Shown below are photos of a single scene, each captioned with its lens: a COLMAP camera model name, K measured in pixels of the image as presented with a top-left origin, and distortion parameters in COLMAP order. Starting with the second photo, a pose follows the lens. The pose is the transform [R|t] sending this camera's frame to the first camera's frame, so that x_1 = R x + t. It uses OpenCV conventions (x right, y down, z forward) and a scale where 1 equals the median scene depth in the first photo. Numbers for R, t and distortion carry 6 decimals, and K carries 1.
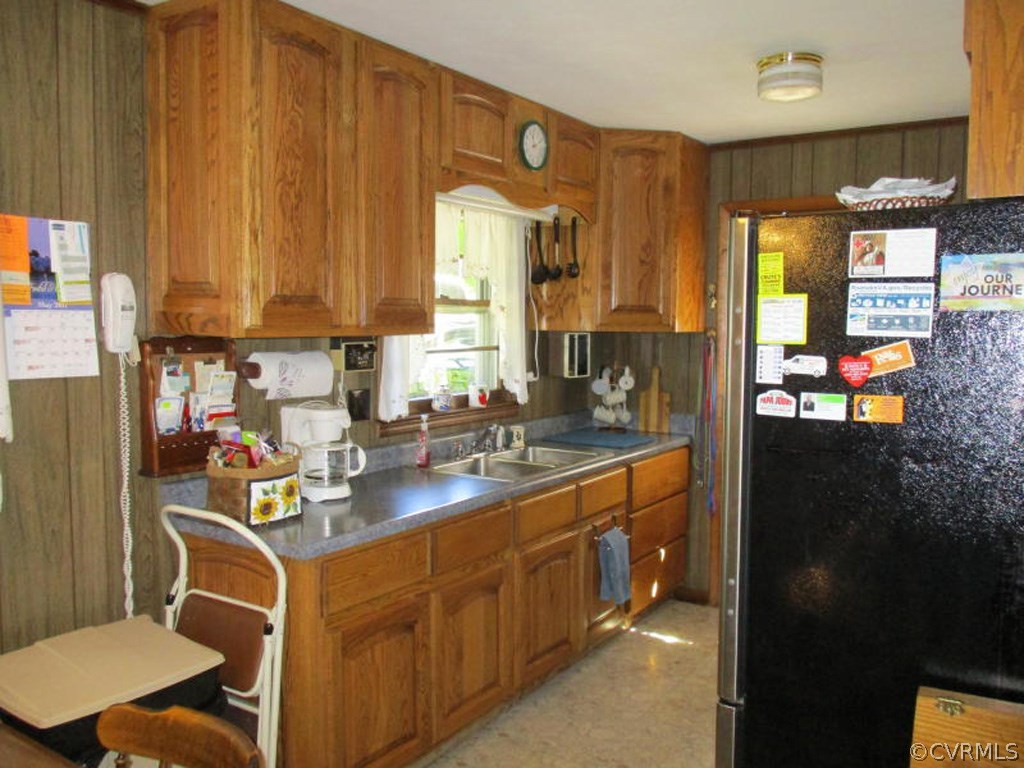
lens RADIAL K [[848.7, 0, 518.0], [0, 848.7, 401.6], [0, 0, 1]] dist [-0.011805, 0.005851]
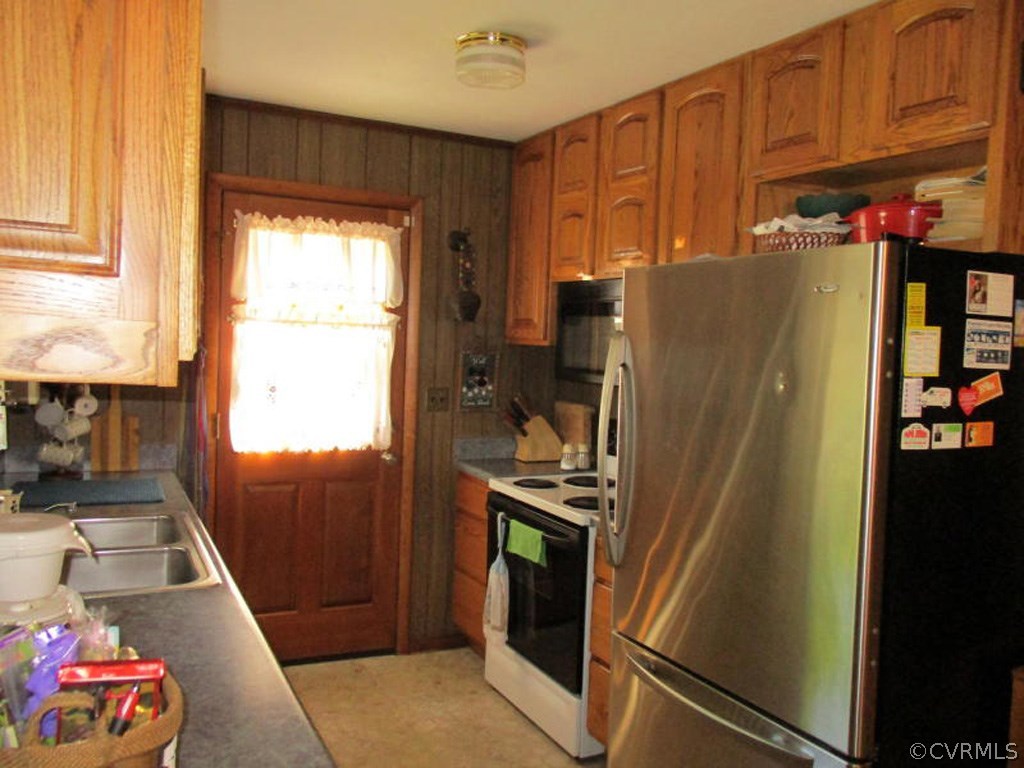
lens RADIAL K [[848.7, 0, 509.0], [0, 848.7, 391.7], [0, 0, 1]] dist [-0.011805, 0.005851]
pose [[0.512043, -0.049541, 0.857530, -0.544022], [0.047639, 0.998437, 0.029236, -0.071054], [-0.857638, 0.025881, 0.513603, 0.632260]]
